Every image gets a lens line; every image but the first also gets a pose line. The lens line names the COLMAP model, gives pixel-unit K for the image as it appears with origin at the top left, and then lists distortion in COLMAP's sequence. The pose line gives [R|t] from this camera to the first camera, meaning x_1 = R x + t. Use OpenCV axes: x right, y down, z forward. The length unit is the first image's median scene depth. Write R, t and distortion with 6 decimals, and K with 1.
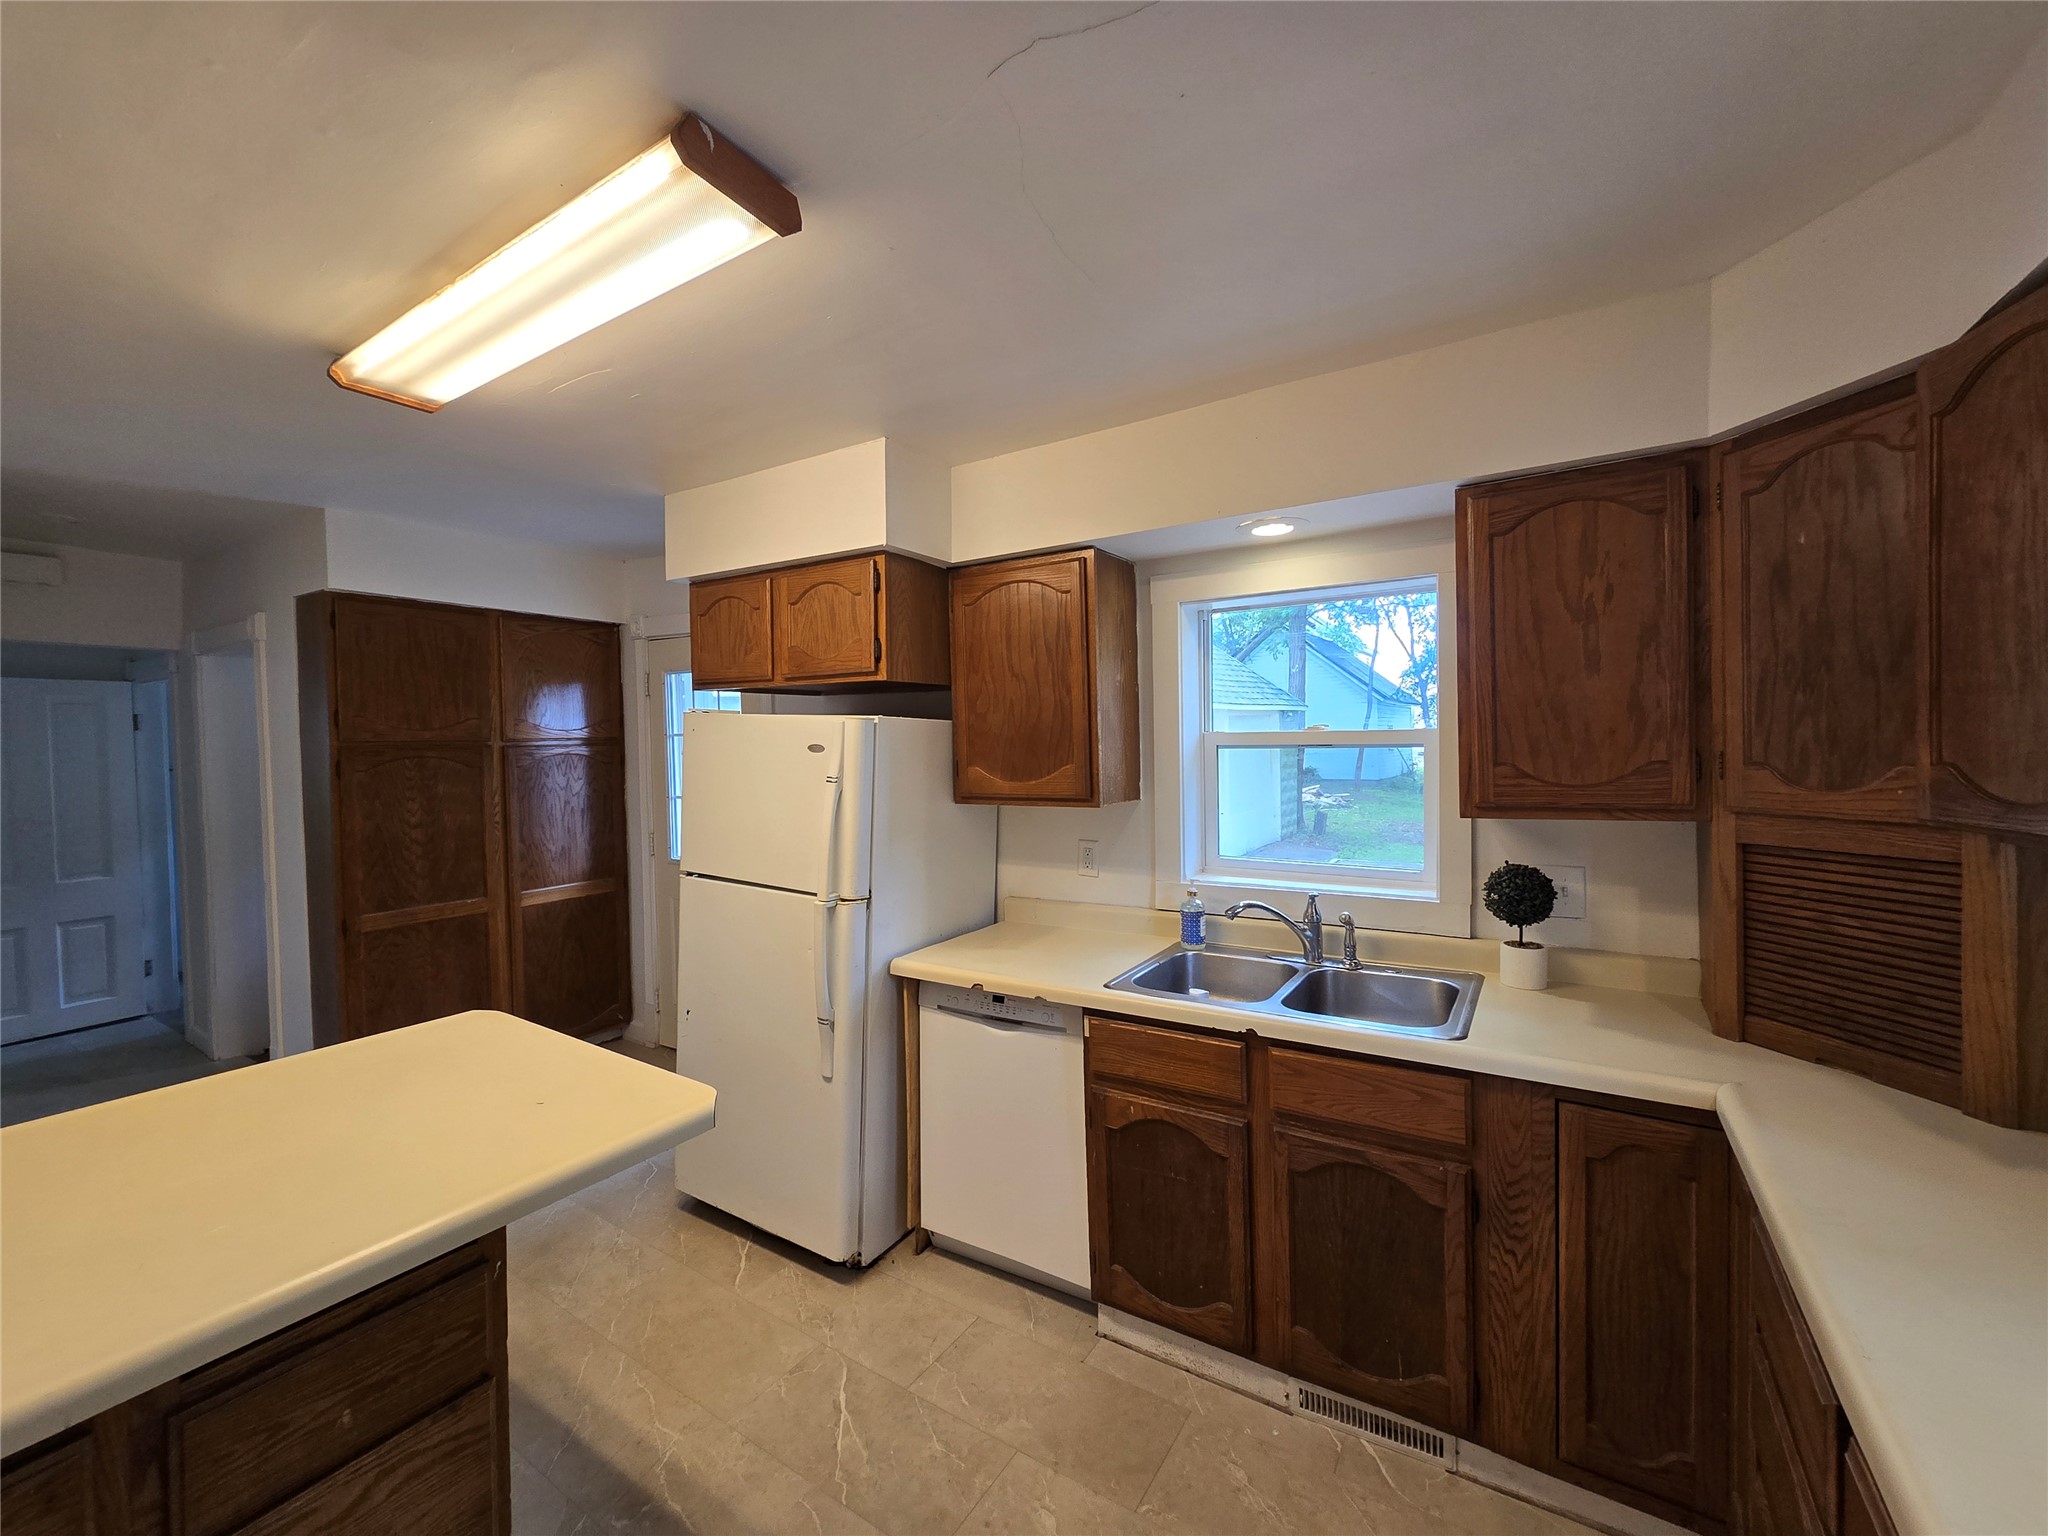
lens RADIAL K [[837.8, 0, 1017.4], [0, 837.8, 764.4], [0, 0, 1]] dist [-0.000213, -0.000303]
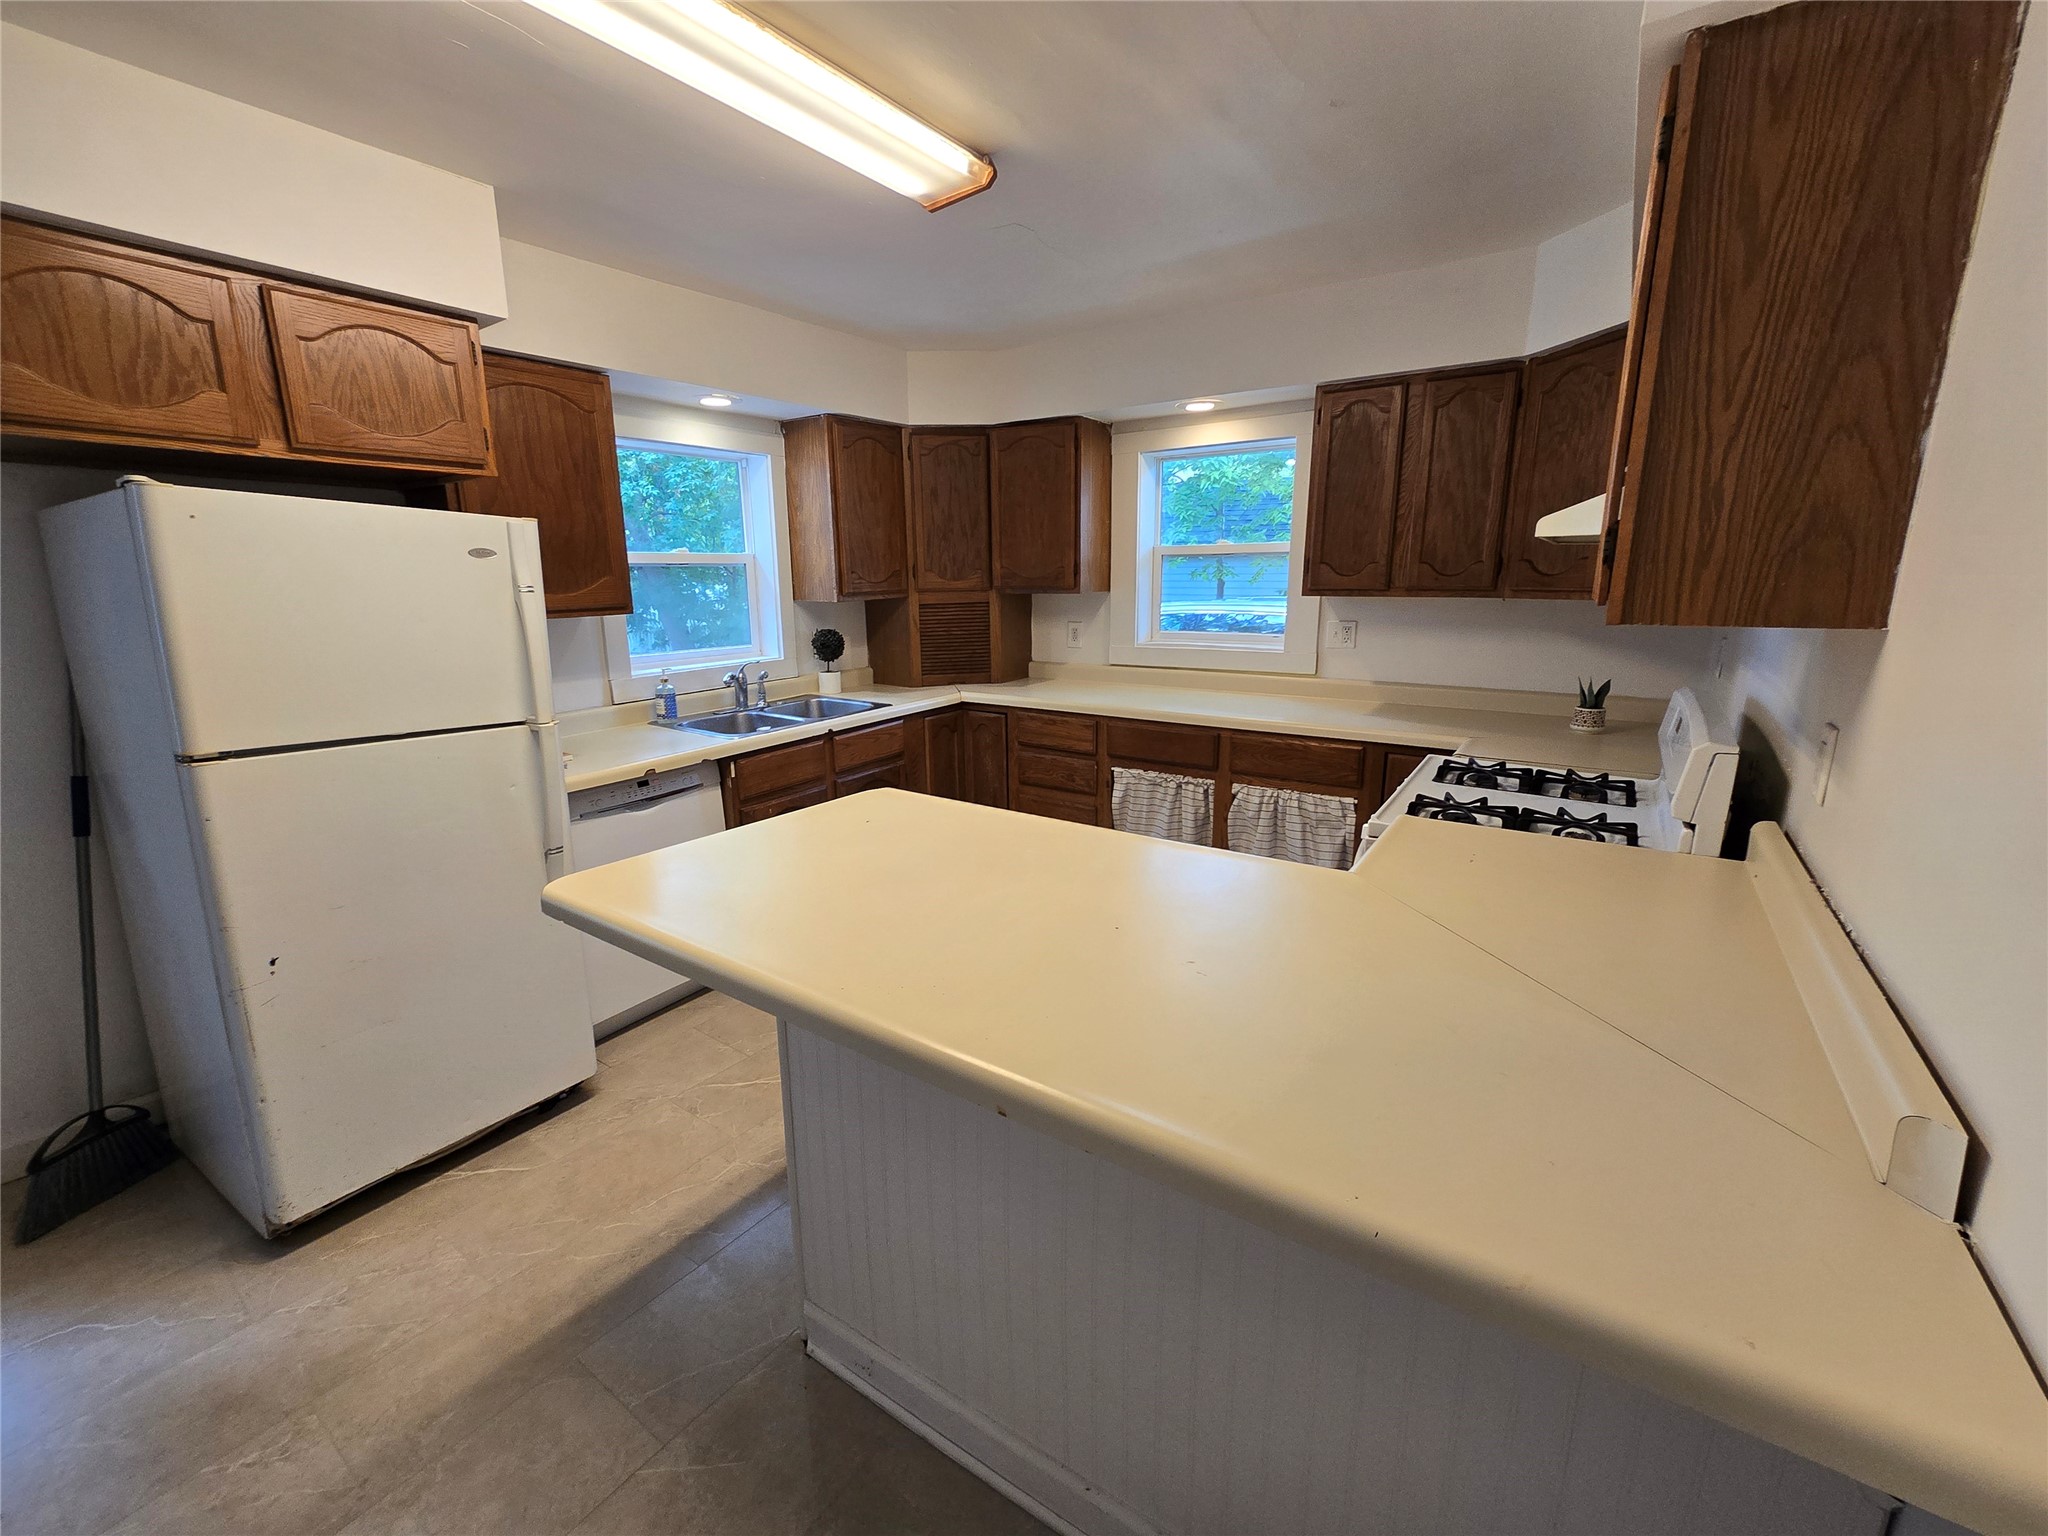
lens RADIAL K [[839.7, 0, 1014.6], [0, 839.7, 764.8], [0, 0, 1]] dist [-0.001982, 0.000355]
pose [[0.038543, -0.212176, 0.976471, -1.375812], [0.036849, 0.976834, 0.210800, 0.039155], [-0.998577, 0.027857, 0.045468, 0.540393]]
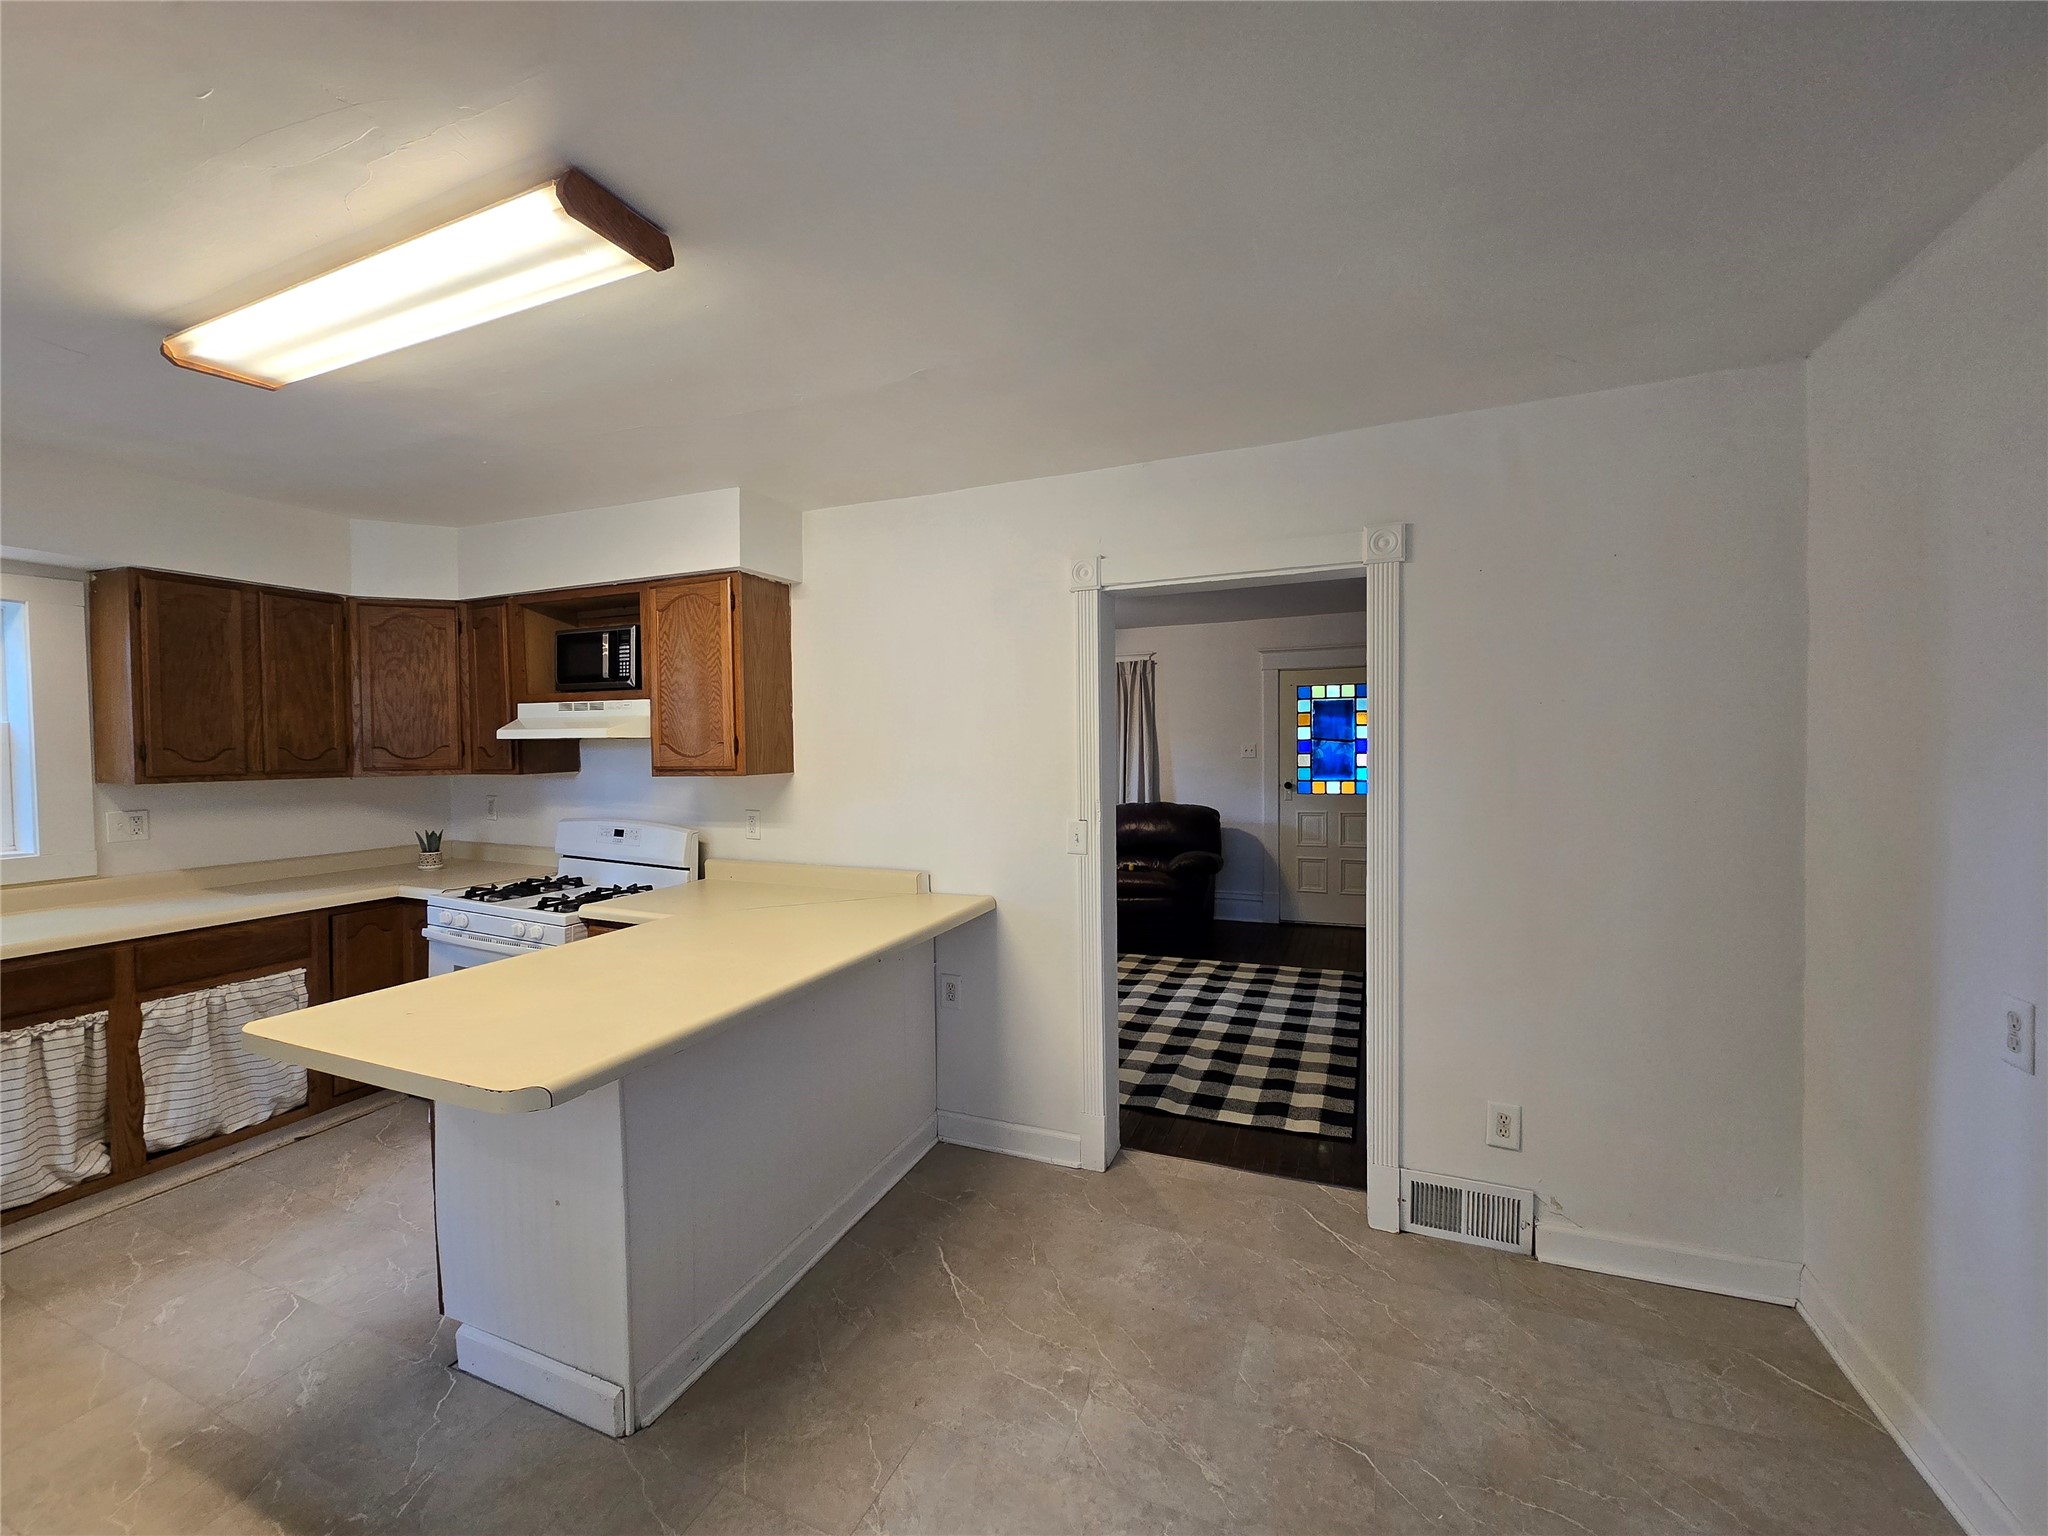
lens RADIAL K [[839.7, 0, 1014.6], [0, 839.7, 764.8], [0, 0, 1]] dist [-0.001982, 0.000355]
pose [[-0.985849, 0.018940, -0.166559, -0.949800], [0.009766, 0.998398, 0.055726, -0.019909], [0.167348, 0.053311, -0.984455, 1.789000]]
